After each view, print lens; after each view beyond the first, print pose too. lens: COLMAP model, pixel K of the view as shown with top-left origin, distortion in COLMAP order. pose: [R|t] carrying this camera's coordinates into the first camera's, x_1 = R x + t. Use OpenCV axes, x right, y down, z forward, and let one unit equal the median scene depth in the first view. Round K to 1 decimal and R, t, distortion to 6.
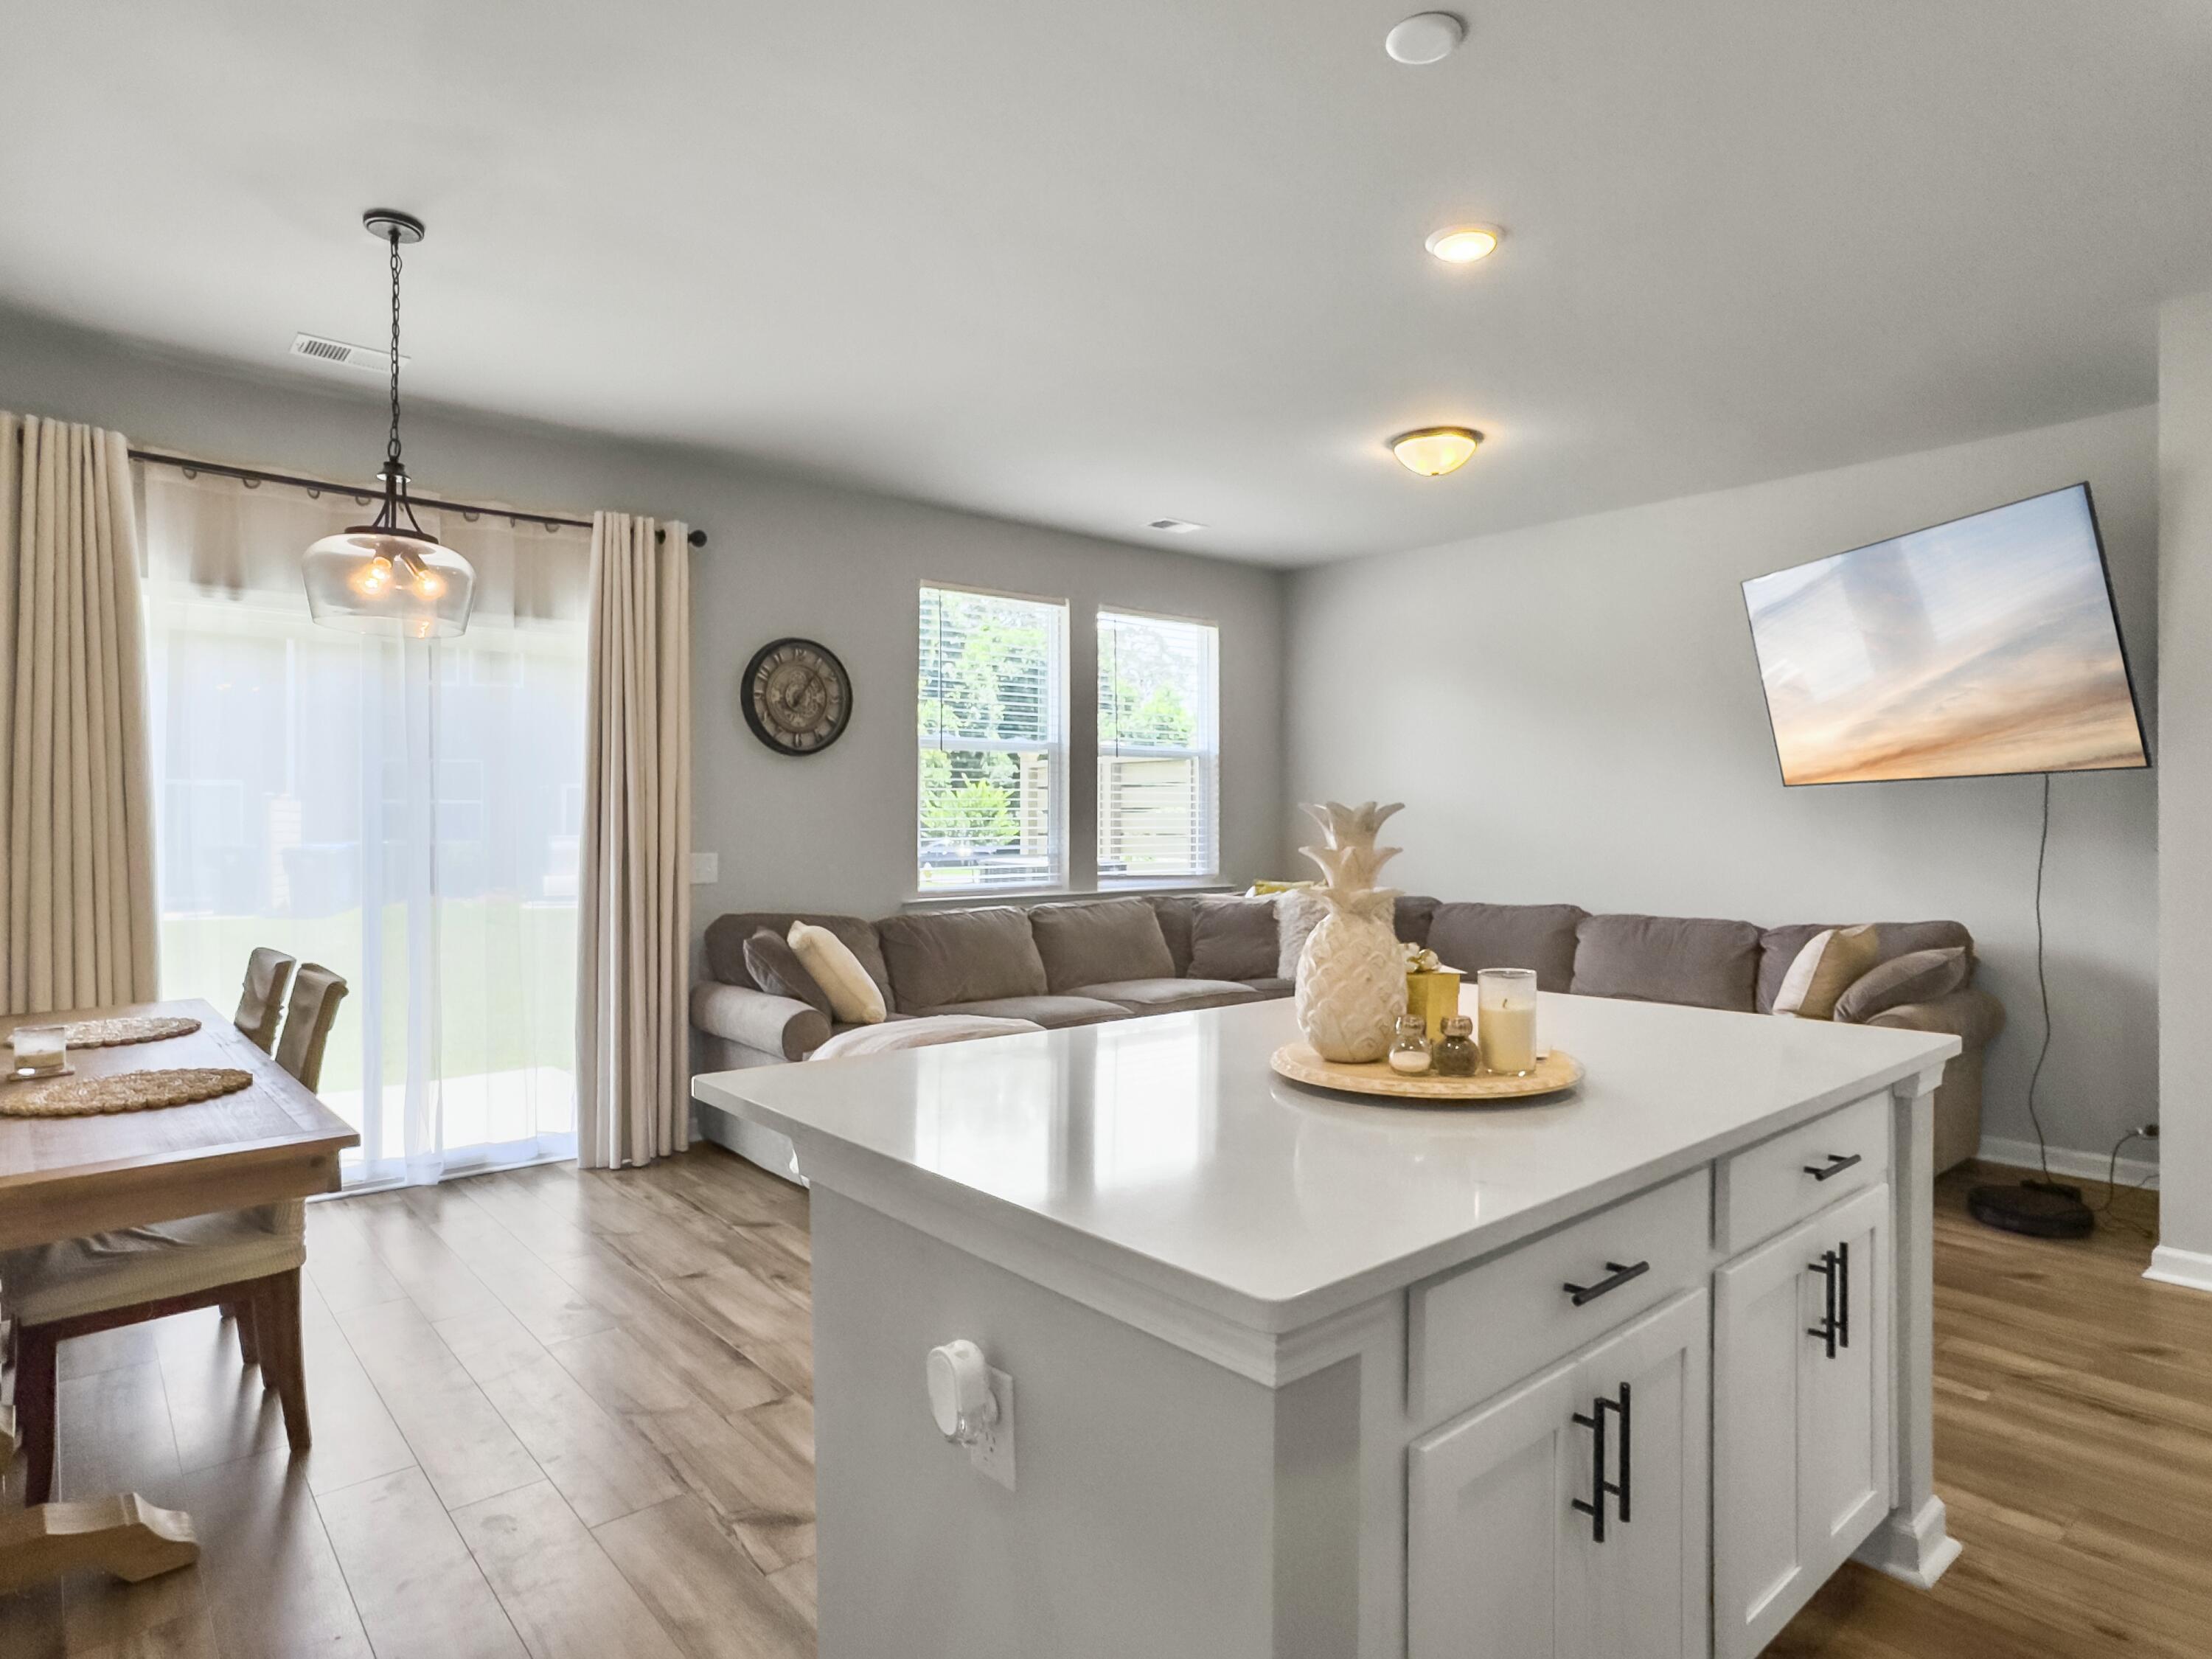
lens RADIAL K [[1212.2, 0, 1115.2], [0, 1212.2, 833.2], [0, 0, 1]] dist [0.004993, 0.001138]
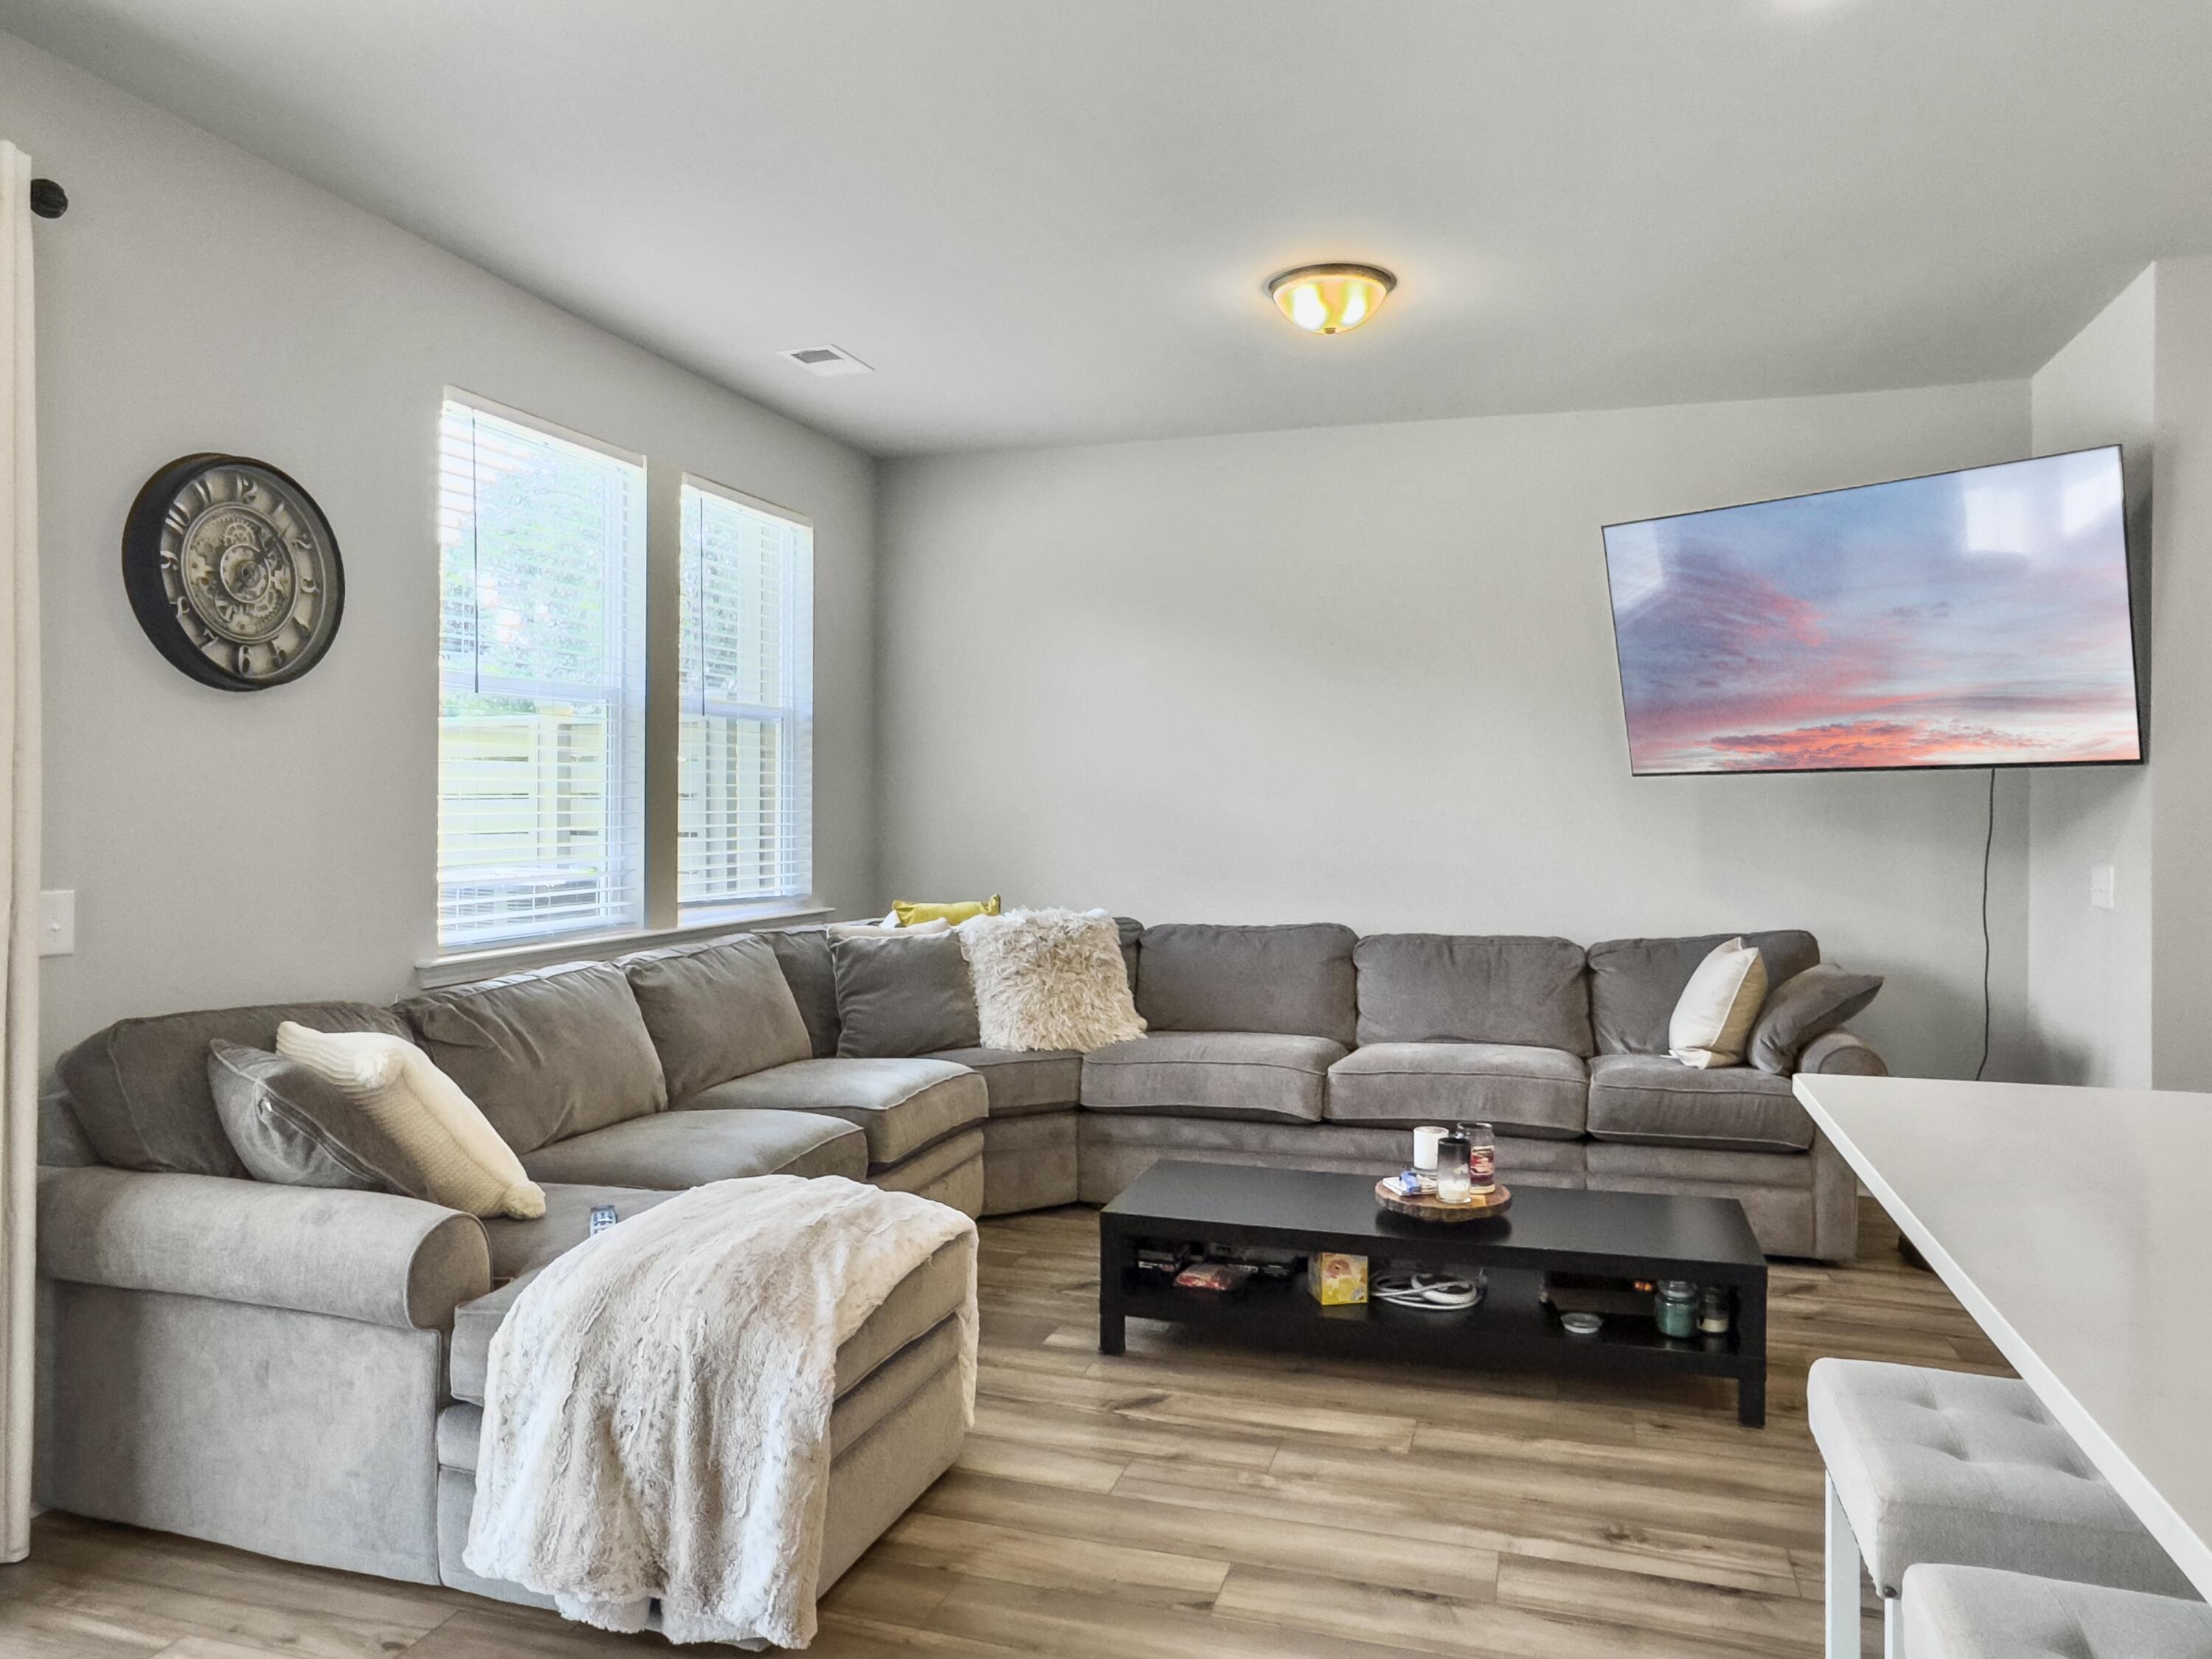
lens RADIAL K [[1485.2, 0, 1094.8], [0, 1485.2, 820.8], [0, 0, 1]] dist [0.035467, 0.011893]
pose [[0.874283, -0.004043, 0.485400, -0.247295], [0.005559, 0.999983, -0.001685, -0.006528], [-0.485385, 0.004171, 0.874291, 0.273033]]
